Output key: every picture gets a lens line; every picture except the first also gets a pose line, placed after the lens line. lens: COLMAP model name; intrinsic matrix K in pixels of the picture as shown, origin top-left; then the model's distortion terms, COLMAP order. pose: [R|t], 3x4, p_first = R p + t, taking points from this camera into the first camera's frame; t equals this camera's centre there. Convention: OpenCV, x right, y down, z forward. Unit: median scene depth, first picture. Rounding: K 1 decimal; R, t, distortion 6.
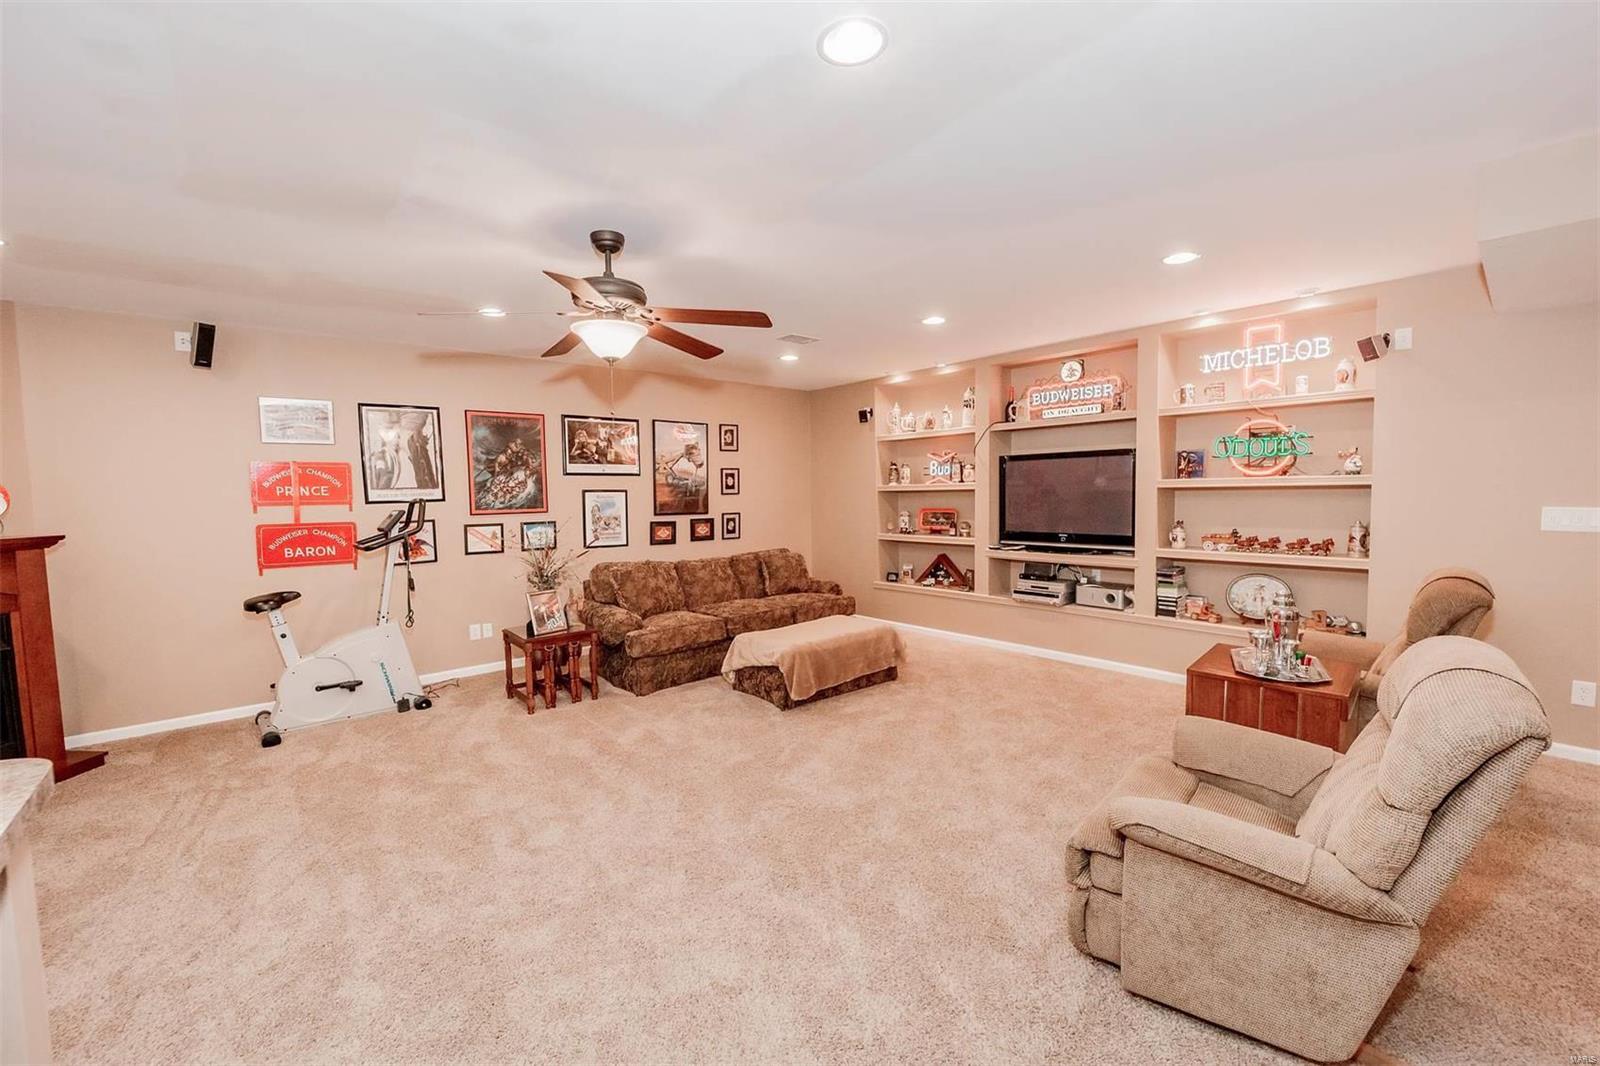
lens RADIAL K [[645.2, 0, 803.6], [0, 645.2, 529.8], [0, 0, 1]] dist [-0.005080, -0.007631]
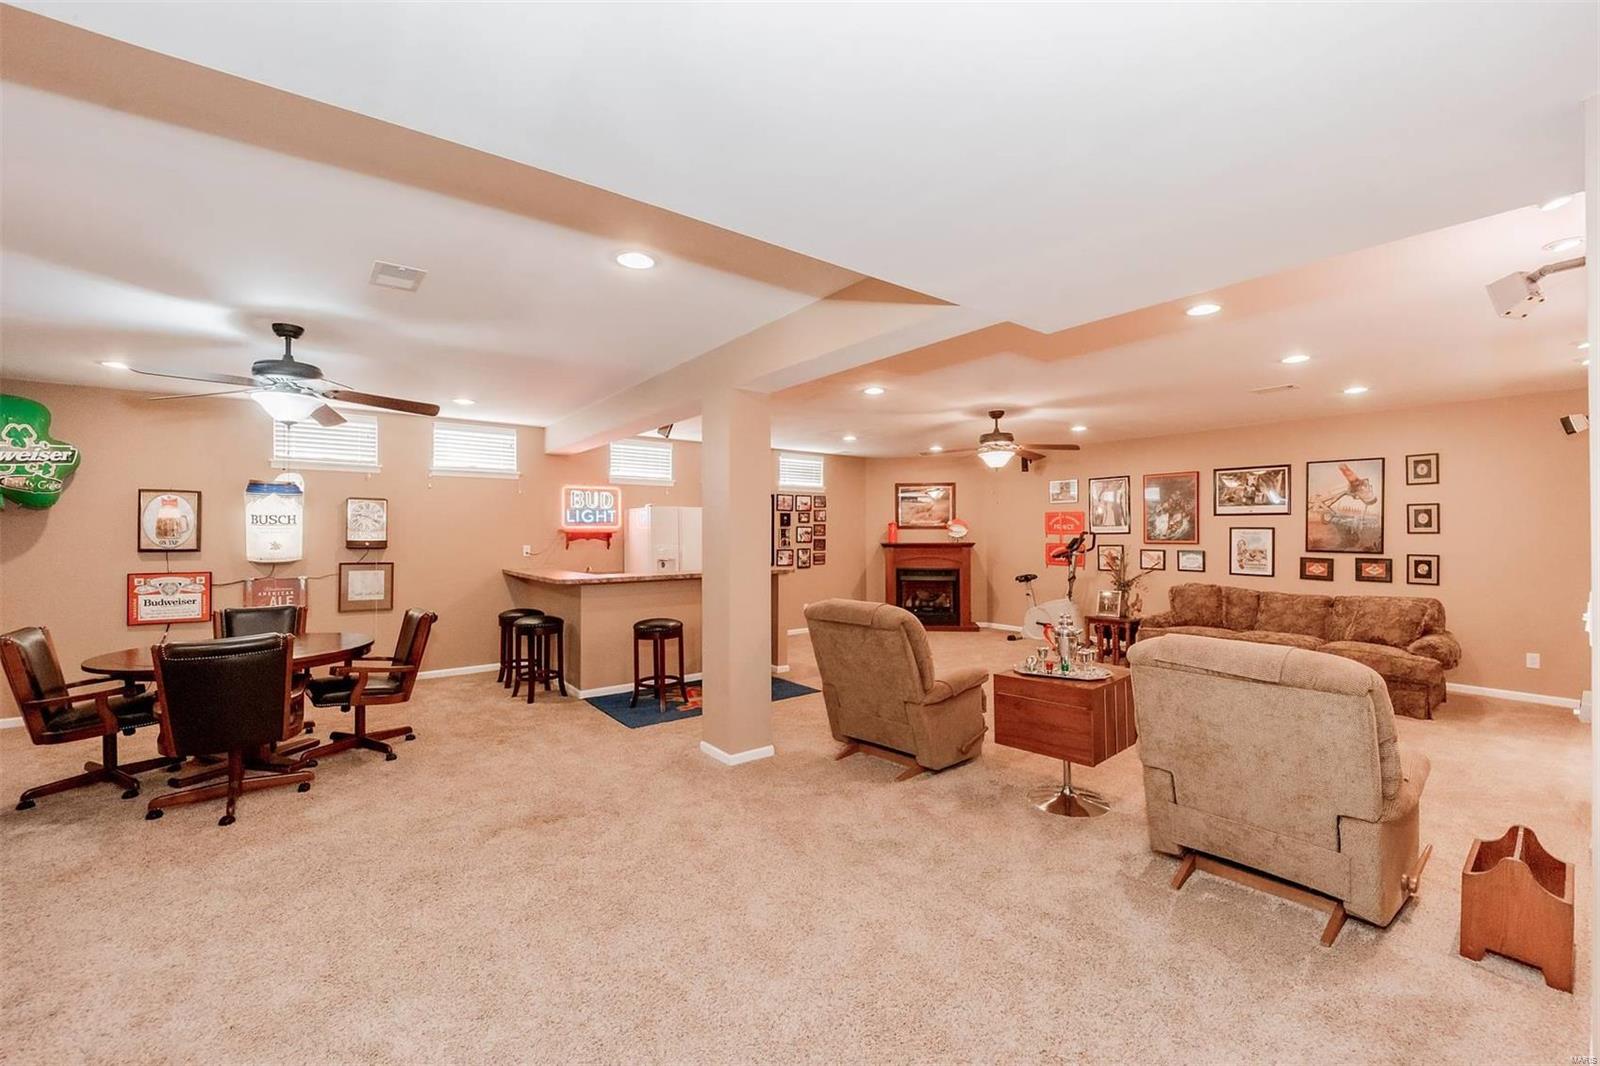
lens RADIAL K [[645.2, 0, 803.6], [0, 645.2, 529.8], [0, 0, 1]] dist [-0.005080, -0.007631]
pose [[-0.065440, 0.010635, -0.997800, 0.985619], [-0.060963, 0.998033, 0.014635, -0.025912], [0.995993, 0.061787, -0.064663, 0.269279]]
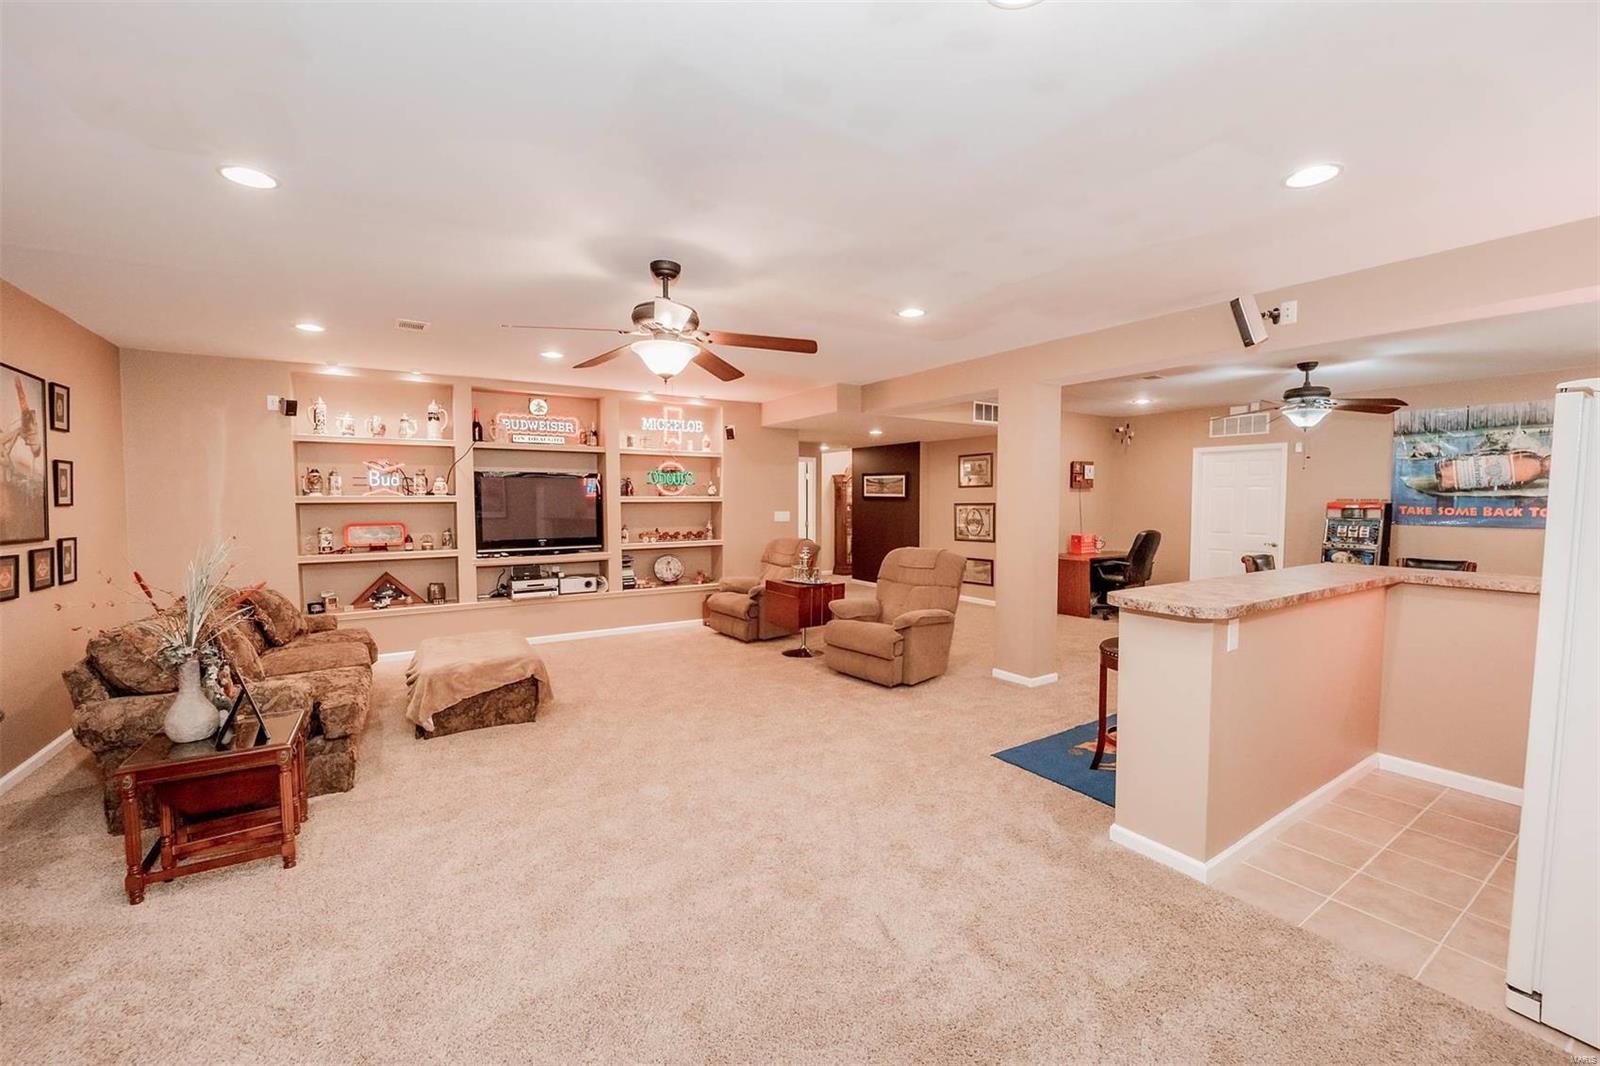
lens RADIAL K [[645.2, 0, 803.6], [0, 645.2, 529.8], [0, 0, 1]] dist [-0.005080, -0.007631]
pose [[0.135736, -0.028666, 0.990330, -0.714172], [0.060245, 0.997970, 0.020630, -0.006641], [-0.988912, 0.056862, 0.137187, 0.331560]]
